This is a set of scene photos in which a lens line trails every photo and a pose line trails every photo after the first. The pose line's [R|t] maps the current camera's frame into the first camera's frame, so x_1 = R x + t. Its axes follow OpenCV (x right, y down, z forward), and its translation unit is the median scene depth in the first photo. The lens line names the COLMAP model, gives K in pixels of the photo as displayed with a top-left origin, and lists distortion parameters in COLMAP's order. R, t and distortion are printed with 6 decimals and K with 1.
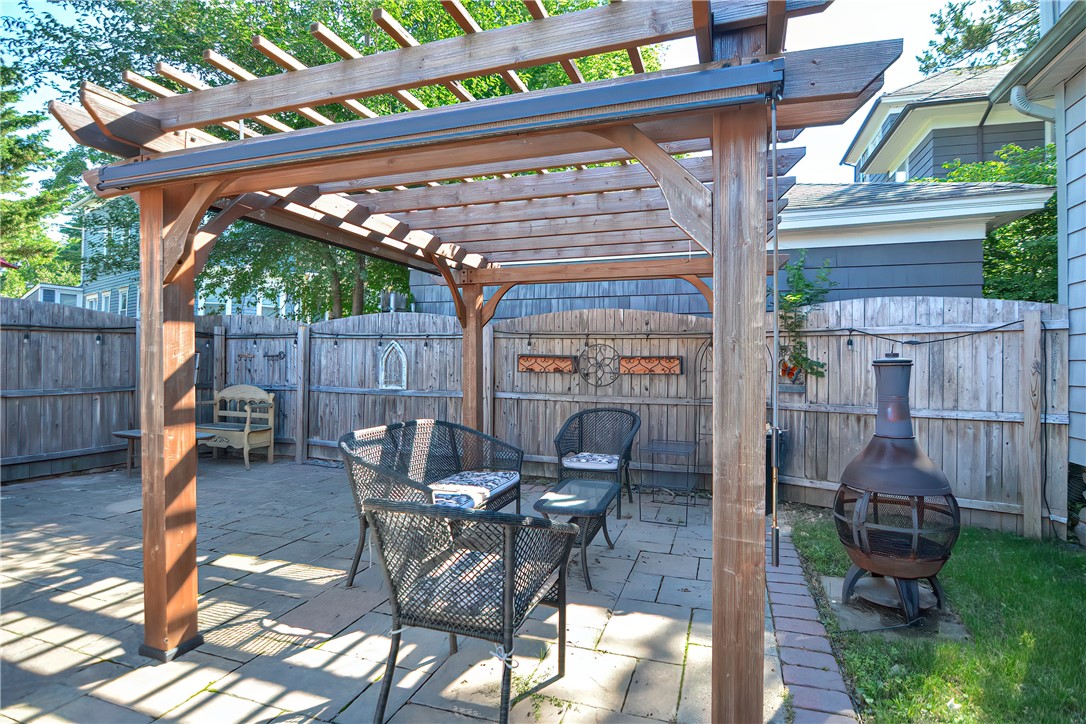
lens RADIAL K [[540.1, 0, 543.0], [0, 540.1, 362.0], [0, 0, 1]] dist [-0.049857, -0.000091]
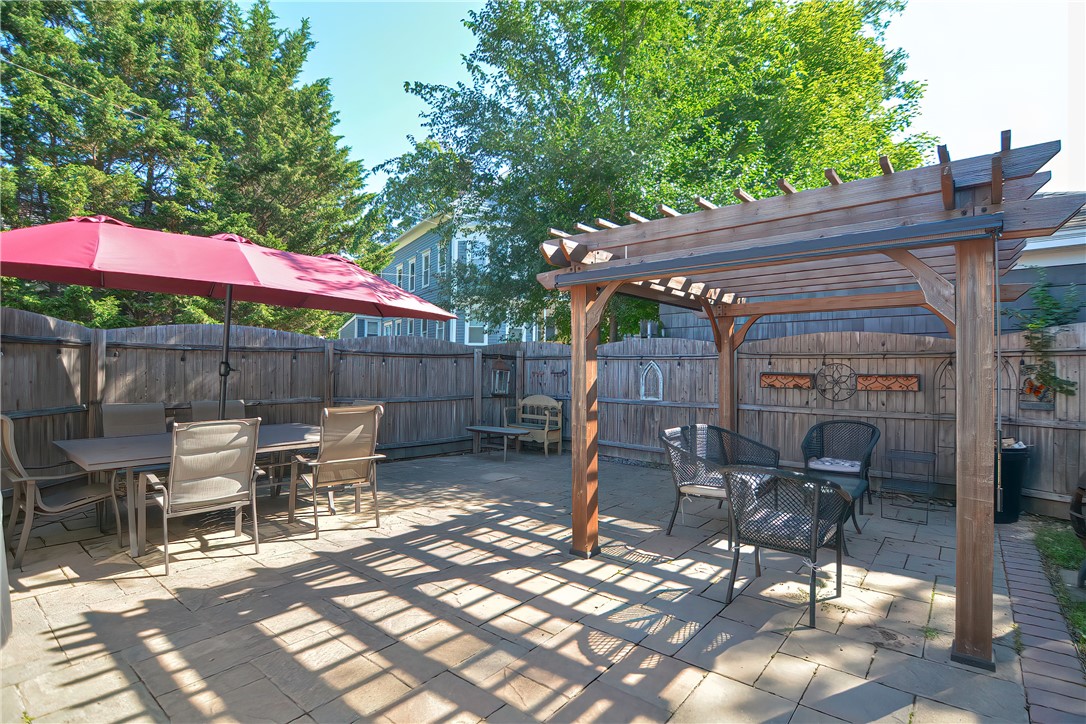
lens RADIAL K [[540.1, 0, 543.0], [0, 540.1, 362.0], [0, 0, 1]] dist [-0.049857, -0.000091]
pose [[0.938143, -0.003999, -0.346225, -0.103486], [-0.002611, 0.999823, -0.018624, -0.016825], [0.346238, 0.018376, 0.937967, -0.308123]]
